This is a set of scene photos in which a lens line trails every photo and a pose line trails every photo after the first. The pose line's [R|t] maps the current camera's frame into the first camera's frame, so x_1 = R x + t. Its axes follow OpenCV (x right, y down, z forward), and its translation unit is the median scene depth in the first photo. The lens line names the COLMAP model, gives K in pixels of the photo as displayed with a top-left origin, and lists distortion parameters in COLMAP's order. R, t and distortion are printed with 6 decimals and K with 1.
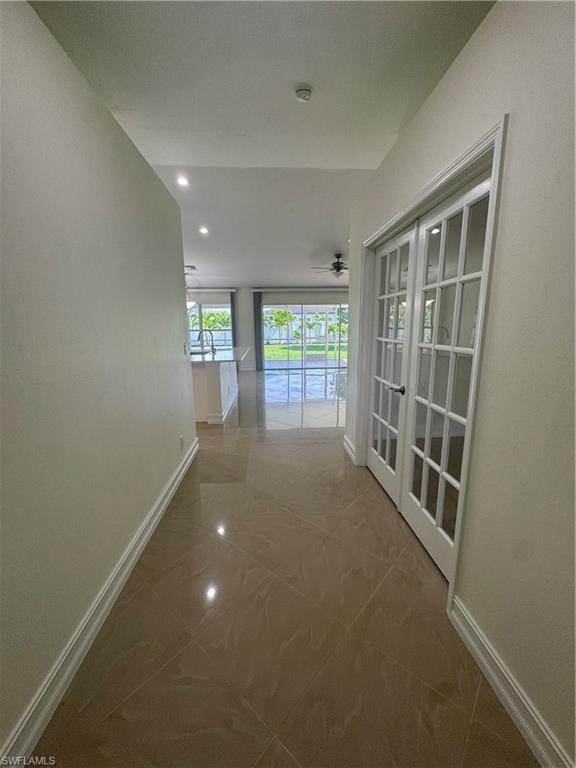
lens RADIAL K [[305.0, 0, 286.0], [0, 305.0, 383.8], [0, 0, 1]] dist [-0.004520, 0.001195]
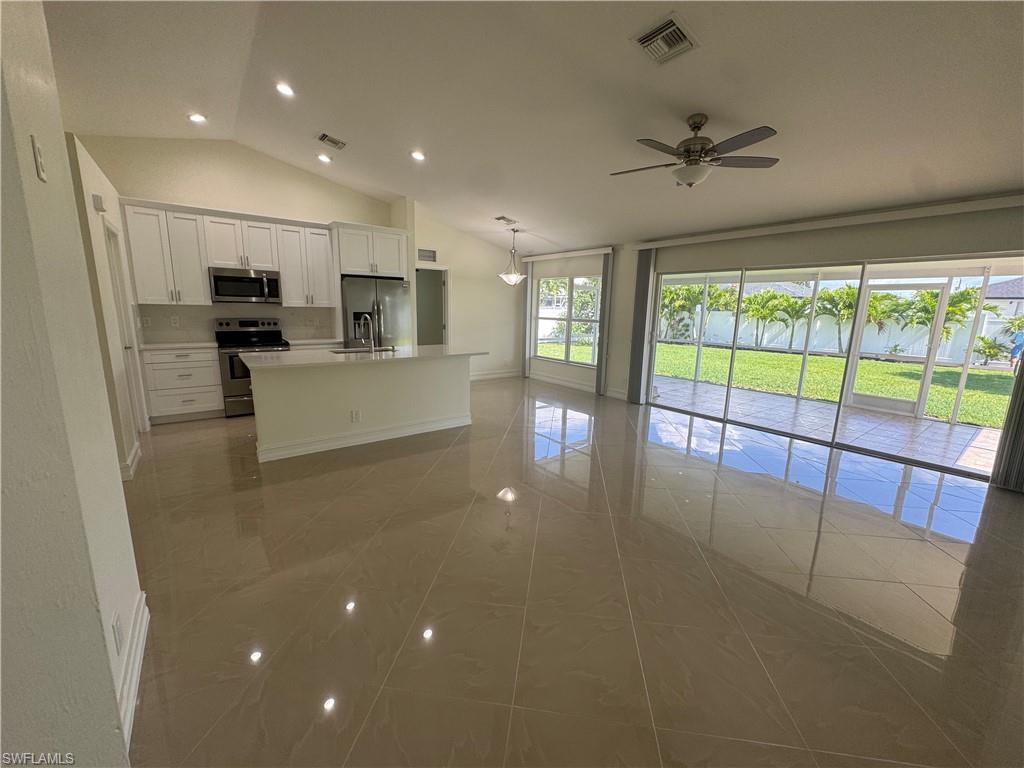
lens RADIAL K [[406.7, 0, 512.0], [0, 406.7, 383.1], [0, 0, 1]] dist [-0.004520, 0.001195]
pose [[0.561105, 0.177610, -0.808465, 0.355640], [-0.189833, 0.978288, 0.083167, -0.097562], [0.805683, 0.106808, 0.582638, 0.447611]]
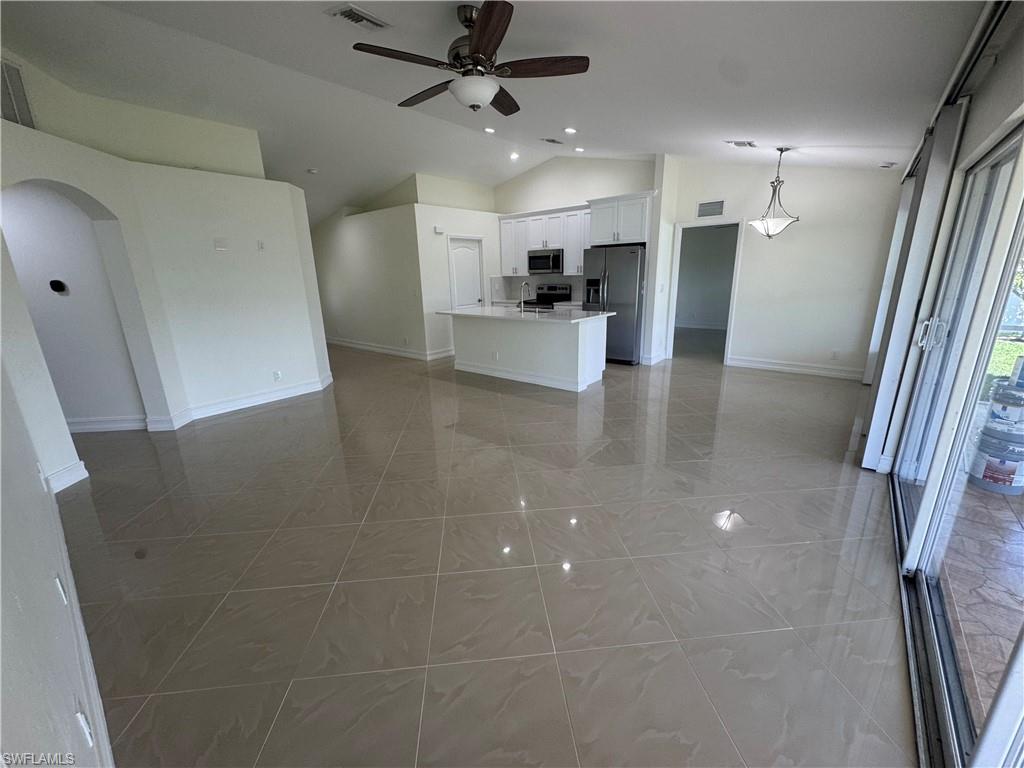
lens RADIAL K [[406.7, 0, 510.8], [0, 406.7, 384.7], [0, 0, 1]] dist [-0.004520, 0.001195]
pose [[-0.679342, 0.227802, -0.697568, 0.336531], [-0.108012, 0.909201, 0.402103, -0.210544], [0.725829, 0.348511, -0.593053, 0.992621]]
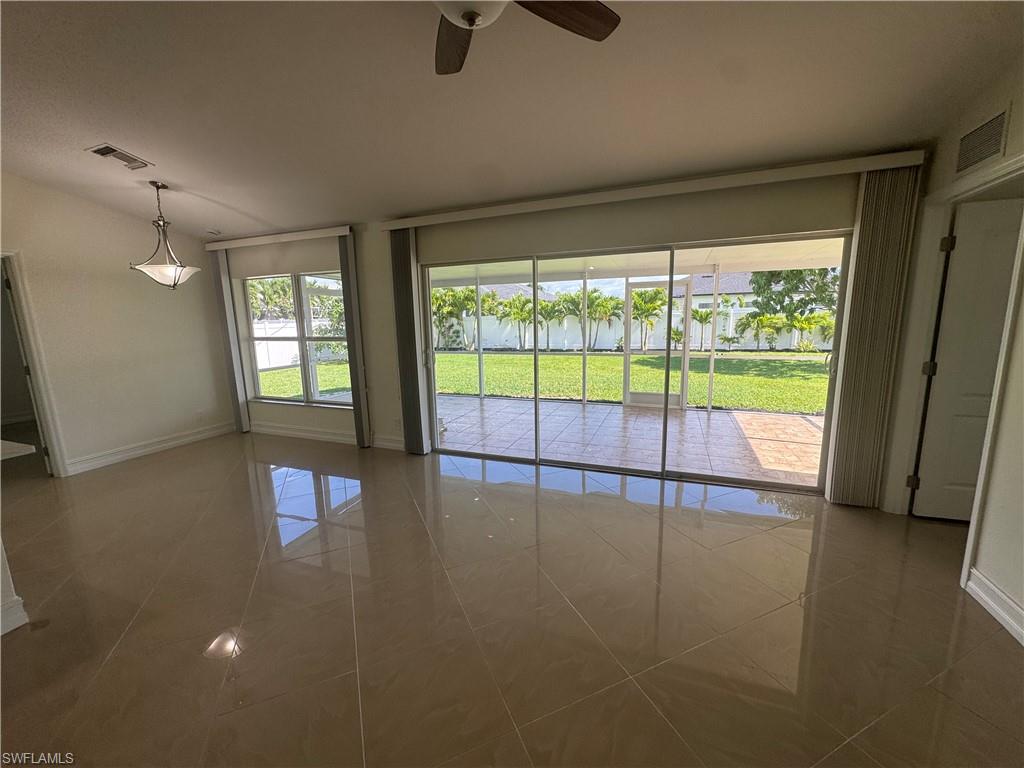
lens RADIAL K [[406.7, 0, 510.2], [0, 406.7, 384.9], [0, 0, 1]] dist [-0.004520, 0.001195]
pose [[0.907435, 0.063130, -0.415423, 0.209801], [-0.071083, 0.997464, -0.003692, -0.133833], [0.414136, 0.032880, 0.909621, 0.635357]]
